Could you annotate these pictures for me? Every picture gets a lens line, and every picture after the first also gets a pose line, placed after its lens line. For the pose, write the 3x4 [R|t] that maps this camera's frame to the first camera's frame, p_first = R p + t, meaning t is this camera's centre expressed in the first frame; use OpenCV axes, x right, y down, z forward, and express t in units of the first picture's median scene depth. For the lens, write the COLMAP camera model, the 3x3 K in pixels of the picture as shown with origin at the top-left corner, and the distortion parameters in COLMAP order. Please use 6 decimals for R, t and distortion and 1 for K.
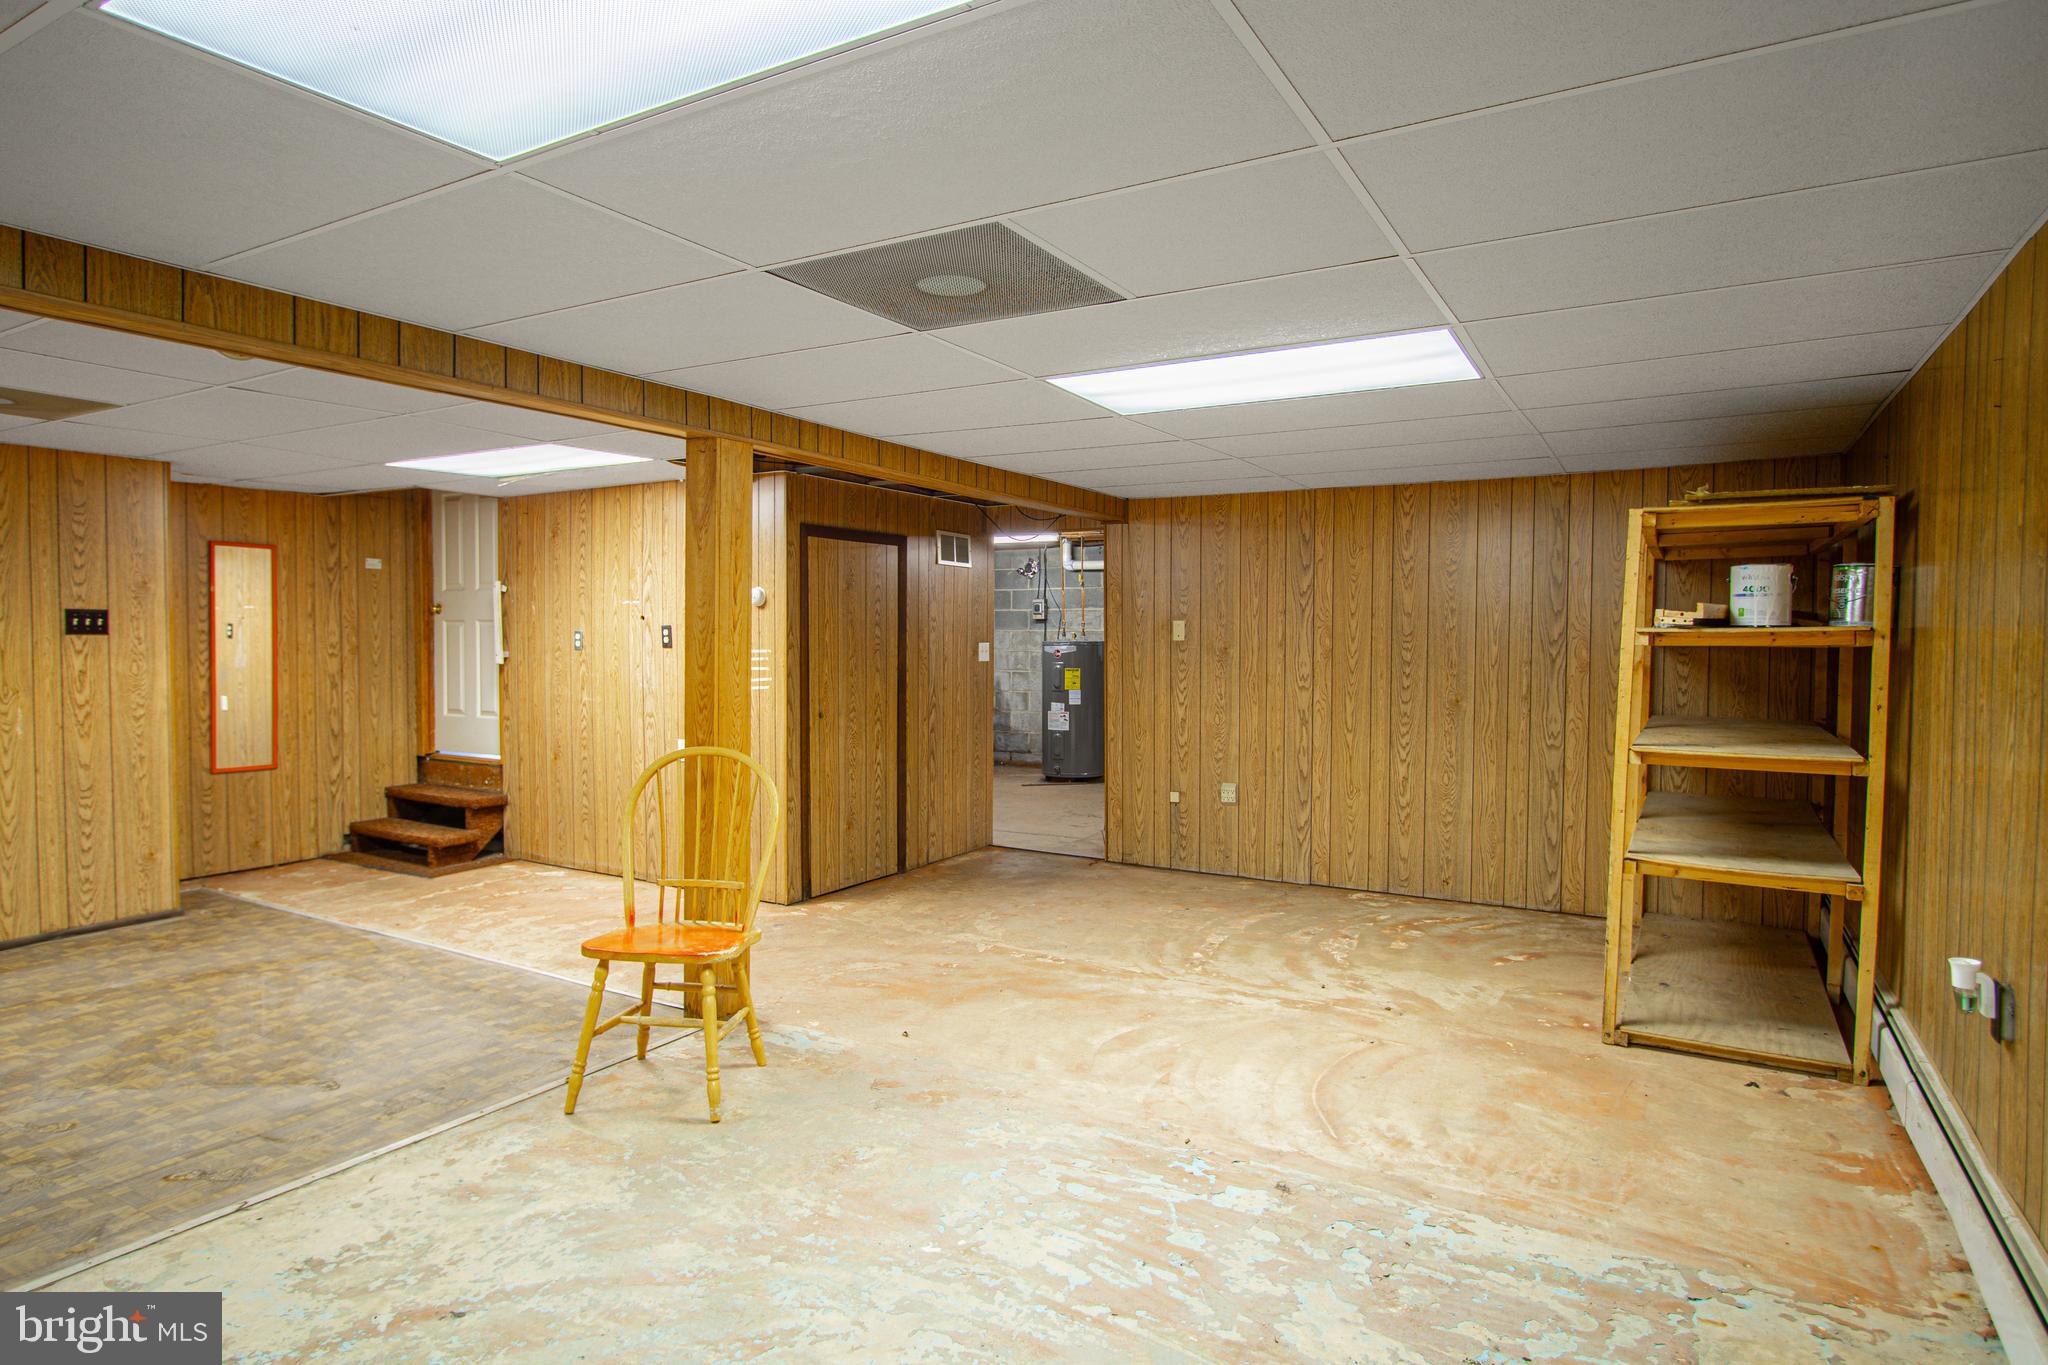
lens RADIAL K [[1145.3, 0, 1006.3], [0, 1145.3, 677.6], [0, 0, 1]] dist [-0.021051, 0.008300]
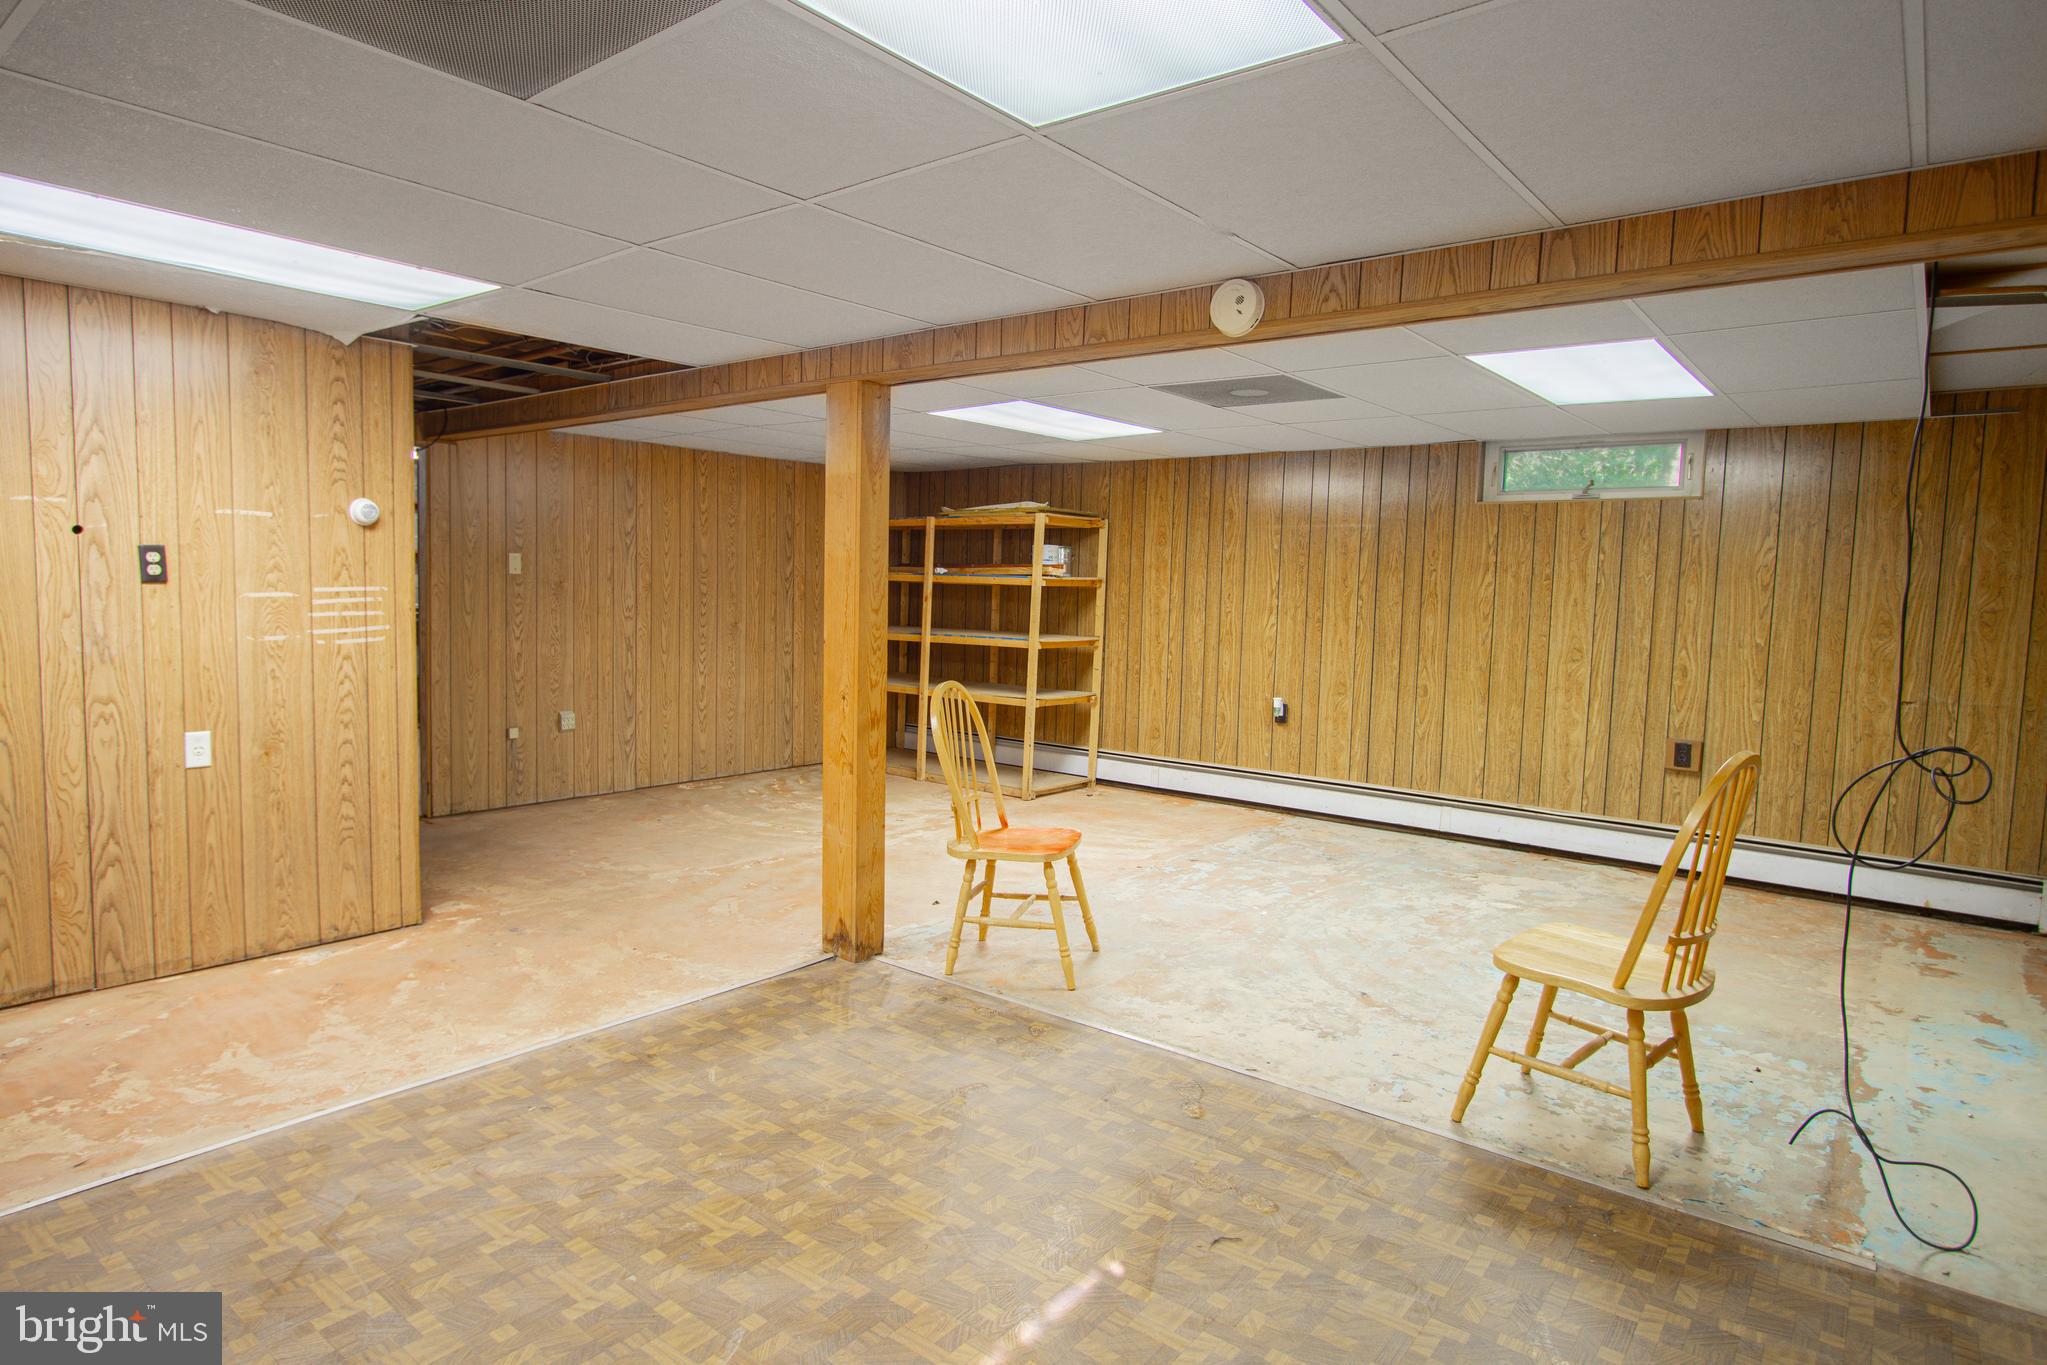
lens RADIAL K [[1144.7, 0, 1005.8], [0, 1144.7, 677.6], [0, 0, 1]] dist [-0.021051, 0.008300]
pose [[0.147325, -0.082990, 0.985600, -1.110737], [0.011941, 0.996550, 0.082127, -0.027729], [-0.989016, -0.000331, 0.147808, 0.644895]]
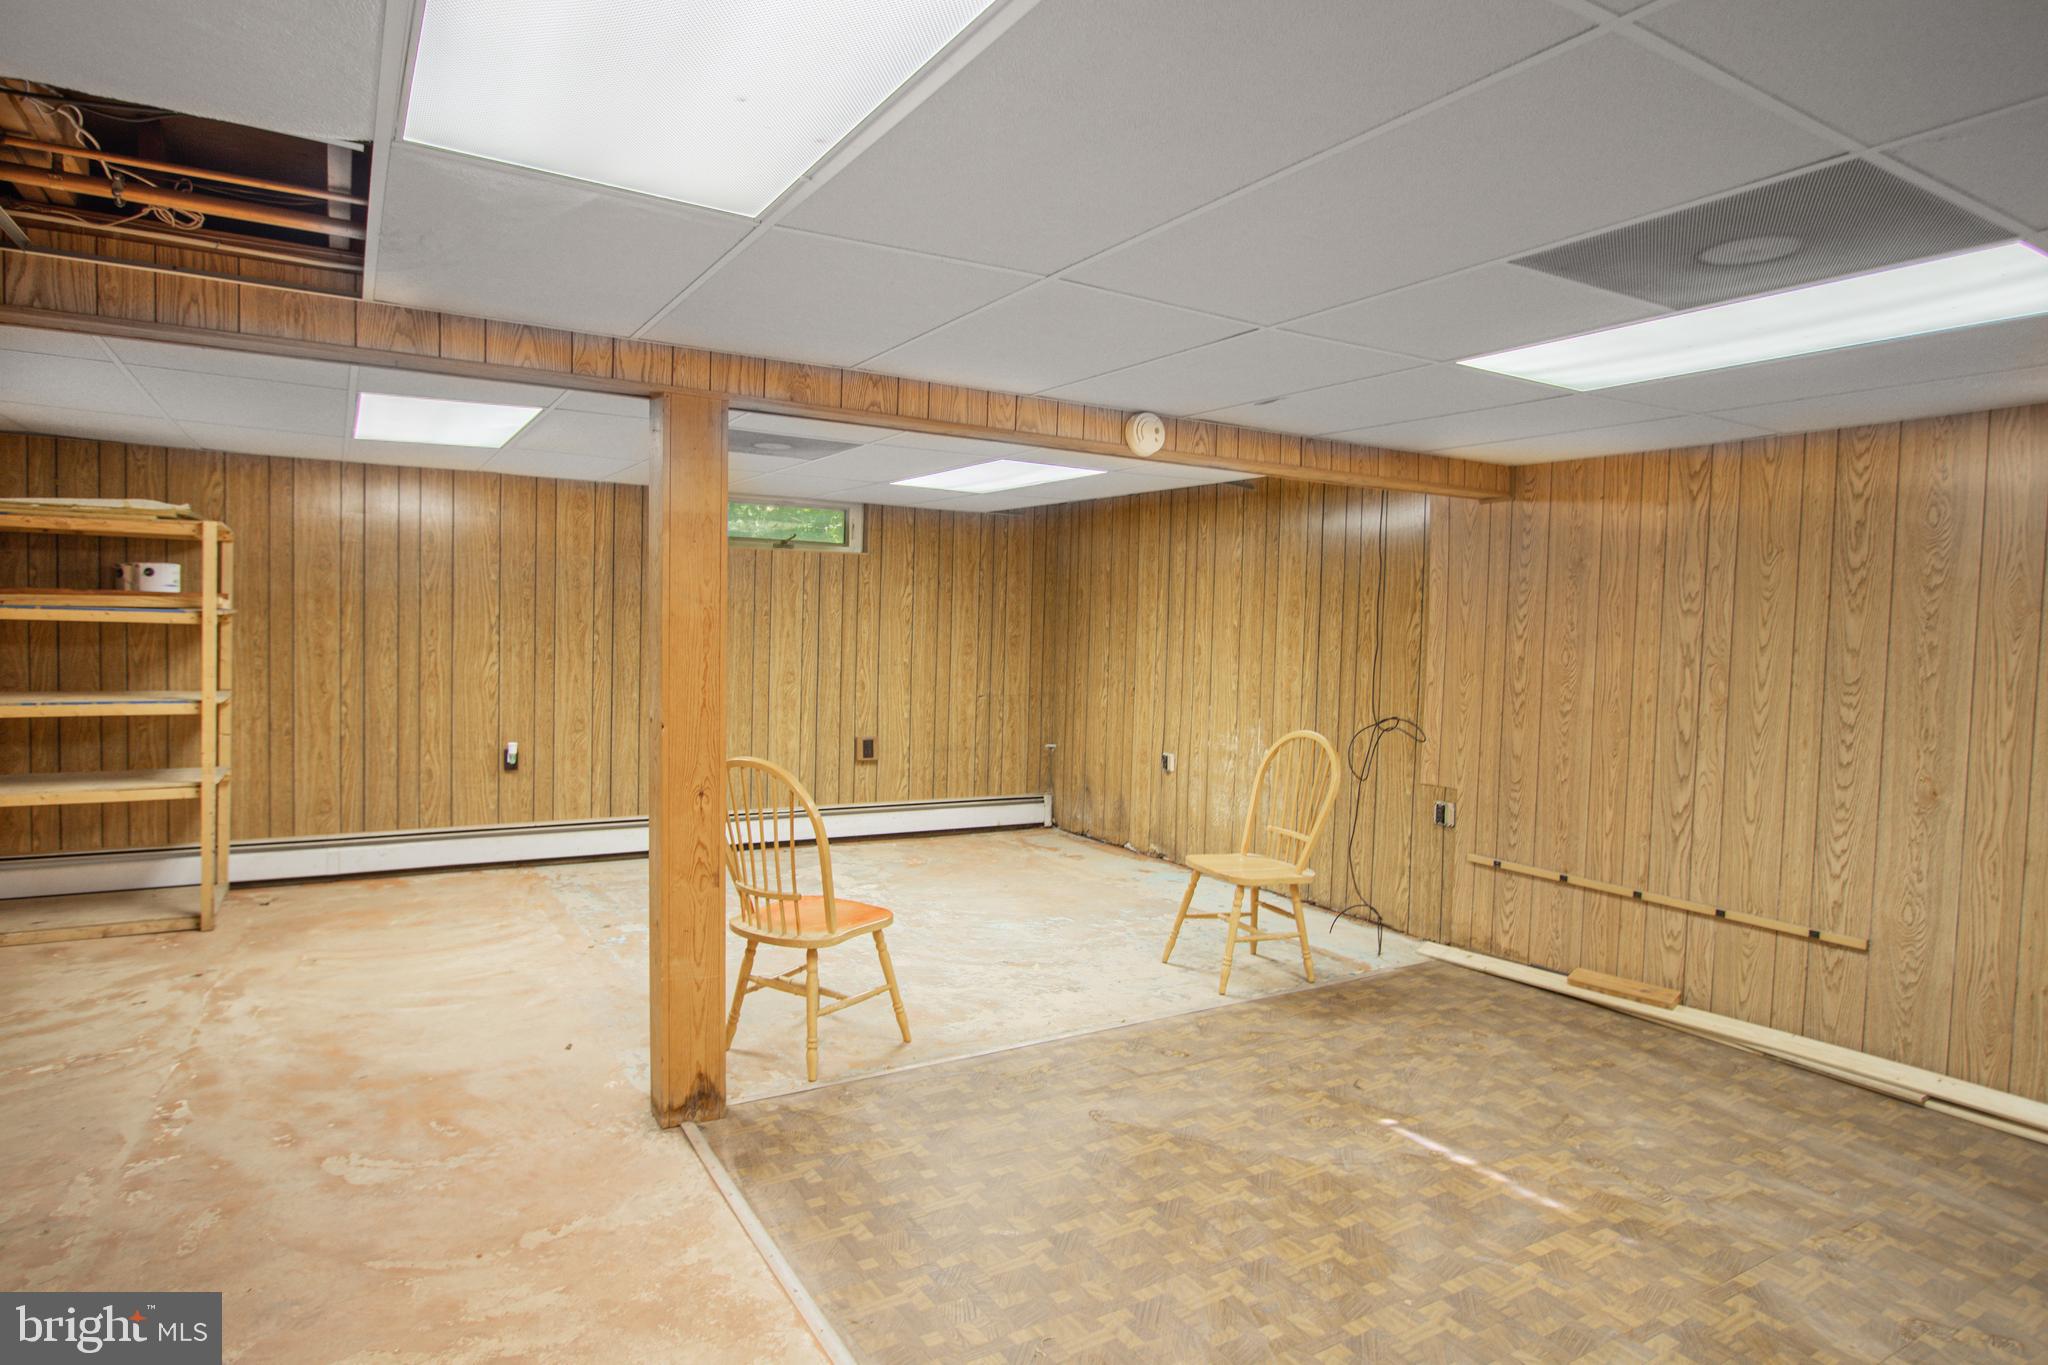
lens RADIAL K [[1145.3, 0, 1006.3], [0, 1145.3, 677.6], [0, 0, 1]] dist [-0.021051, 0.008300]
pose [[-0.877843, -0.050682, 0.476259, -0.745500], [-0.012880, 0.996524, 0.082308, -0.072757], [-0.478775, 0.066120, -0.875444, 1.432665]]
